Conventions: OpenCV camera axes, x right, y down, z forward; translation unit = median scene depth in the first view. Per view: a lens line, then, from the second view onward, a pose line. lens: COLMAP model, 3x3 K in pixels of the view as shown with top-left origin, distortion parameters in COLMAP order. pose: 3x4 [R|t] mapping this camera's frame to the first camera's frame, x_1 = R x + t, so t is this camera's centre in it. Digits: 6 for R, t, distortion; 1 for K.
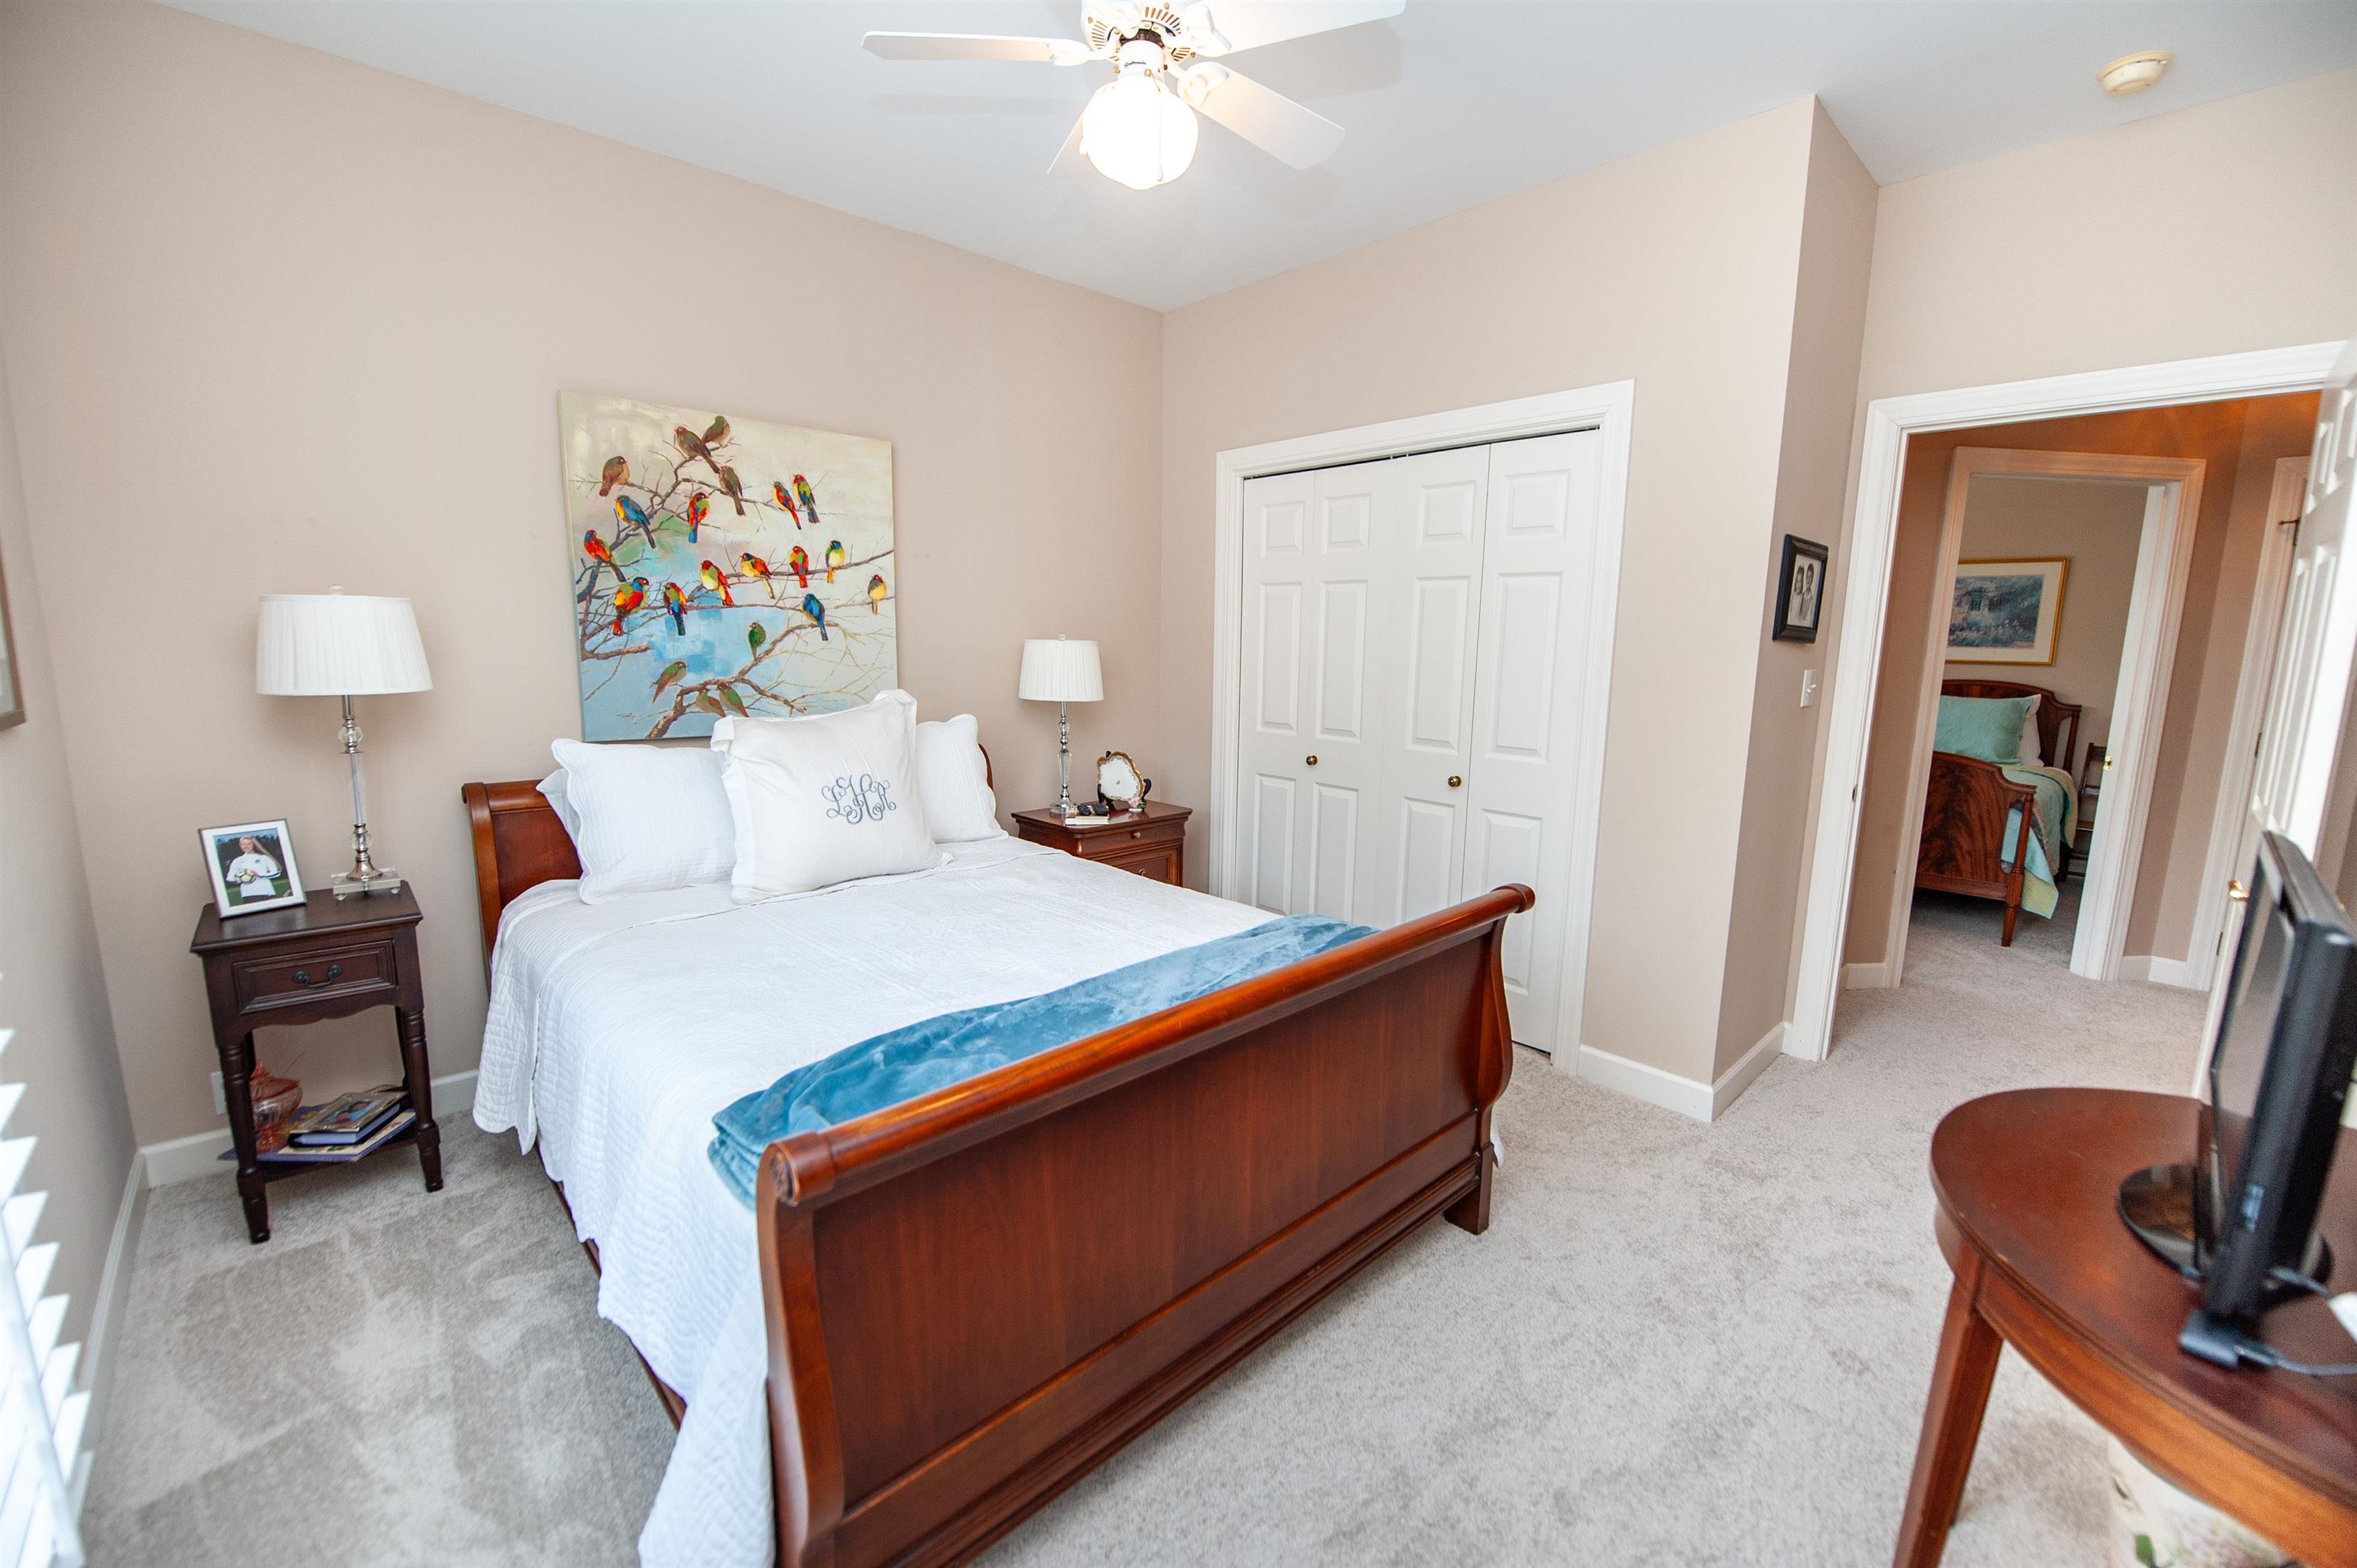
lens RADIAL K [[955.6, 0, 1178.5], [0, 955.6, 784.0], [0, 0, 1]] dist [-0.017072, -0.003677]
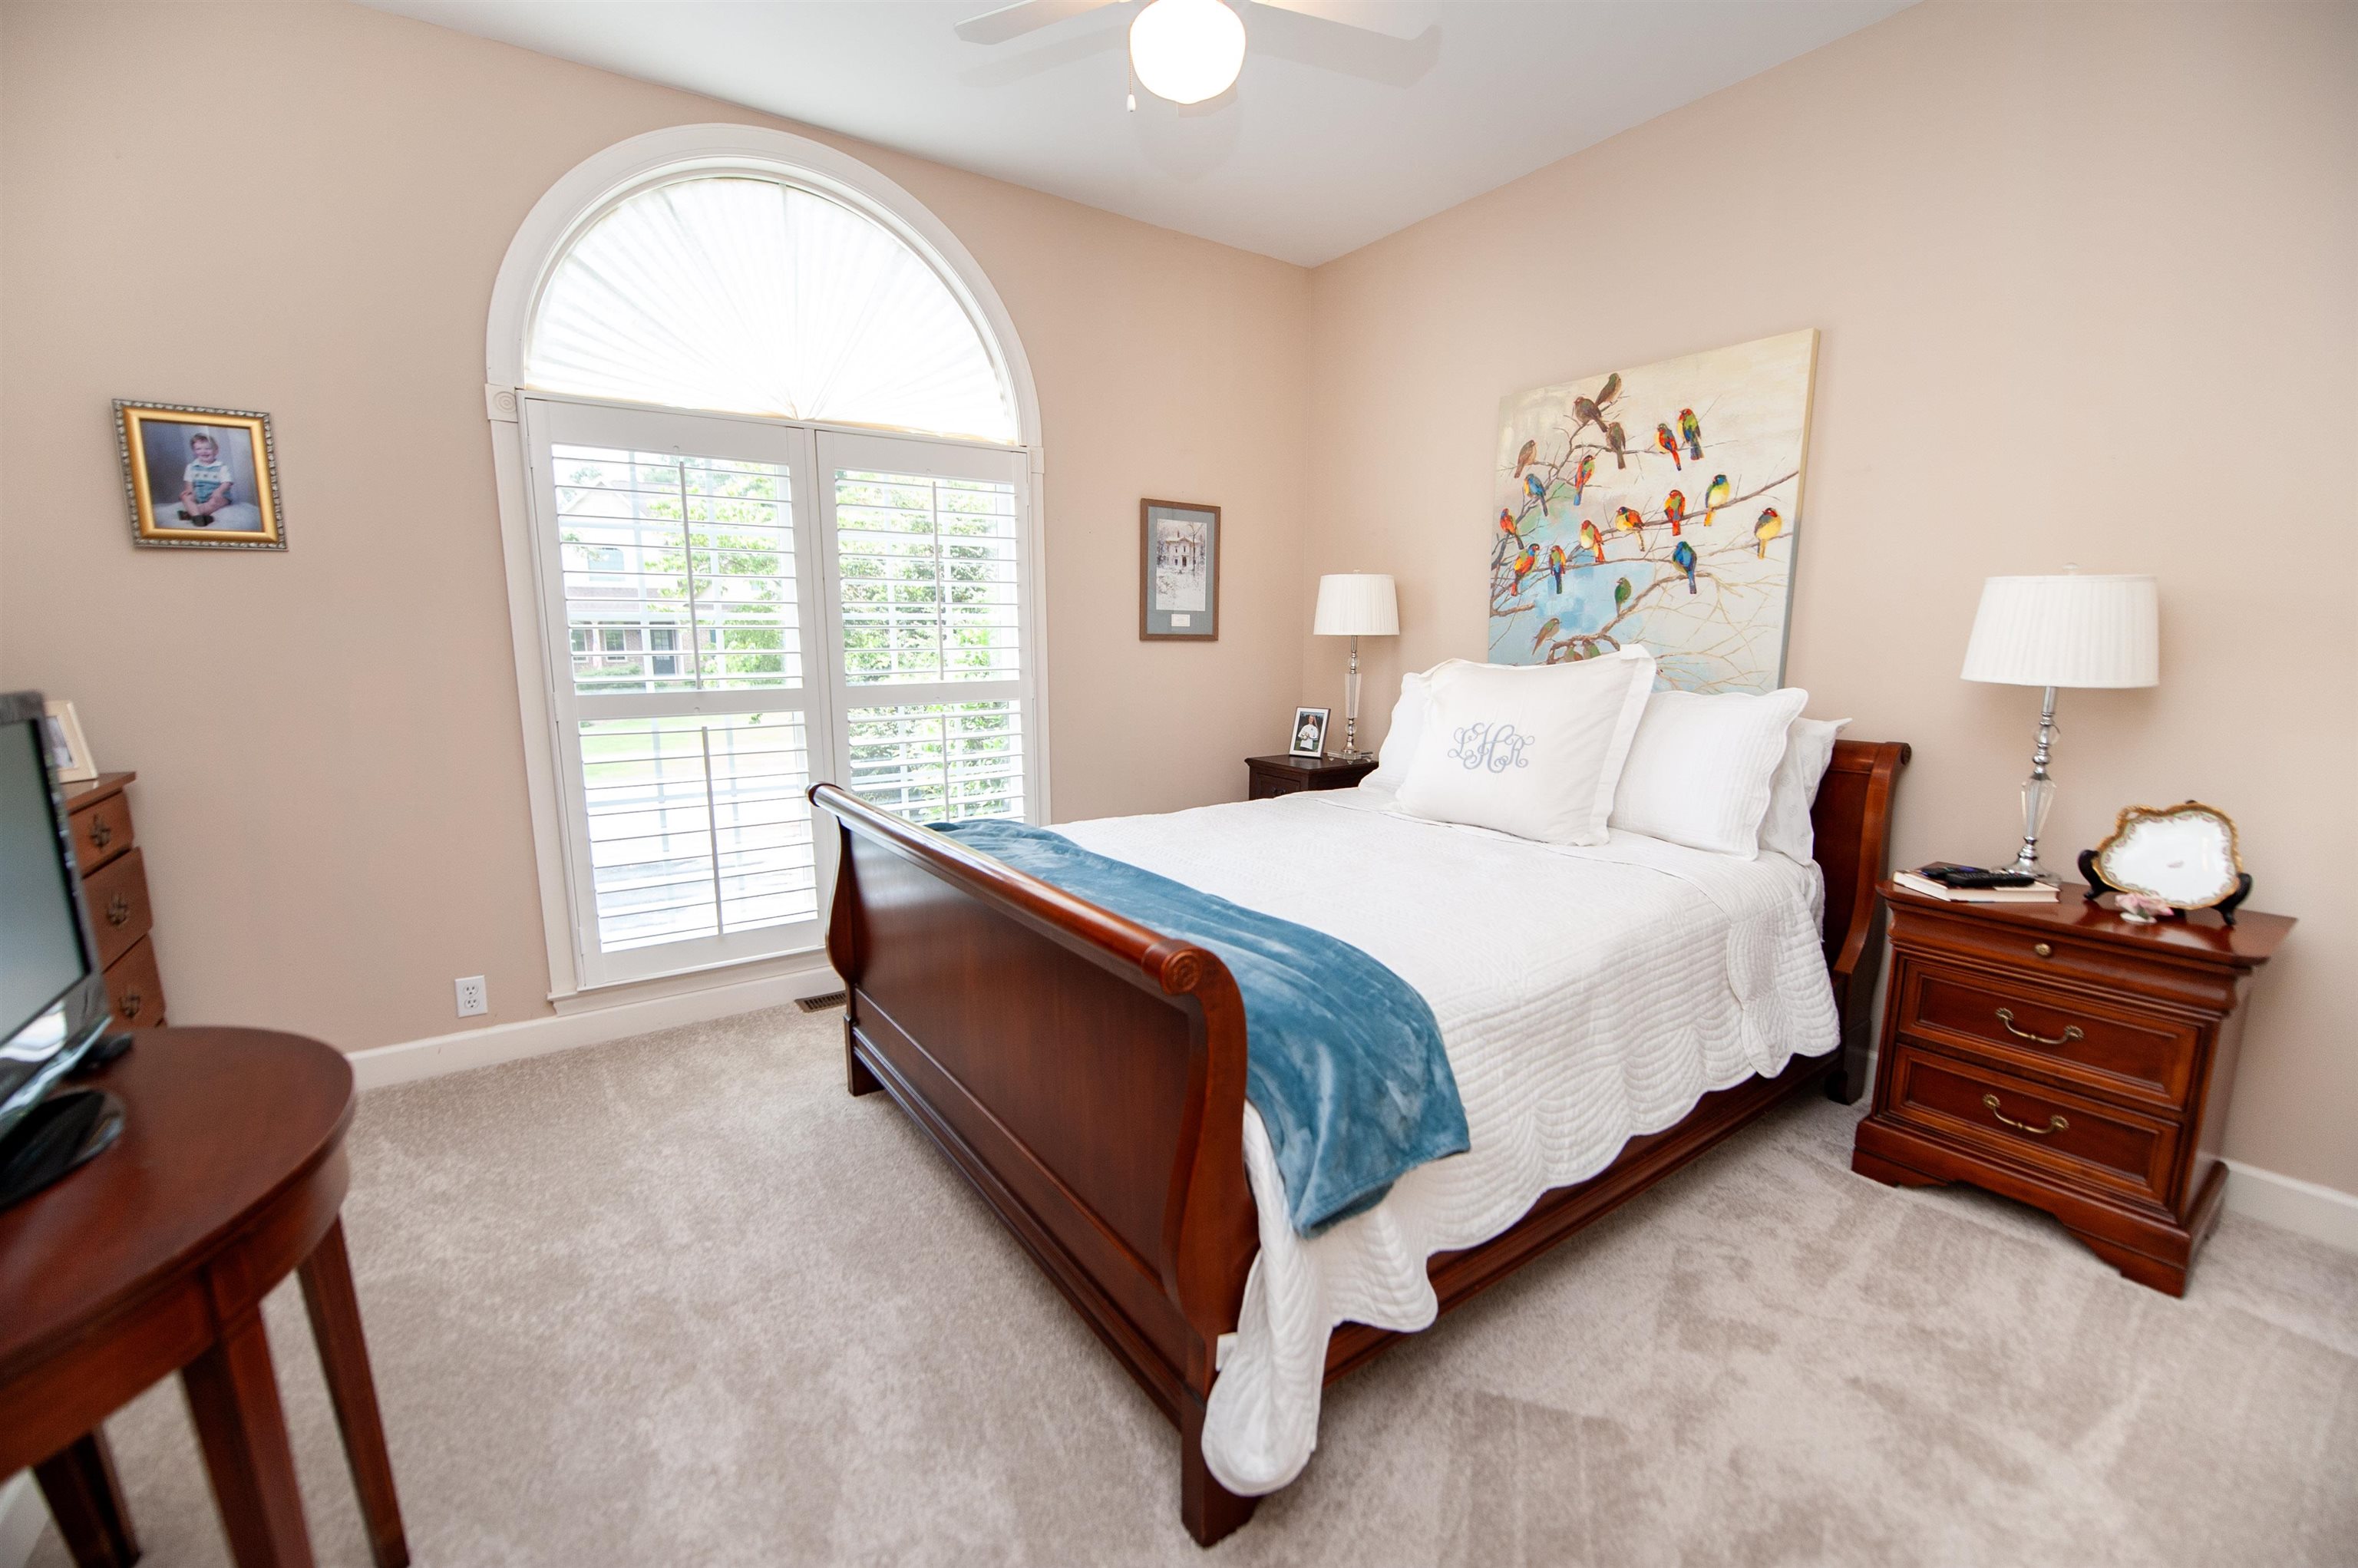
lens RADIAL K [[956.1, 0, 1179.0], [0, 956.1, 784.0], [0, 0, 1]] dist [-0.017072, -0.003677]
pose [[-0.150406, 0.137678, -0.978991, 0.629545], [-0.157166, 0.974332, 0.161169, -0.051503], [0.976052, 0.178105, -0.124907, 0.744312]]
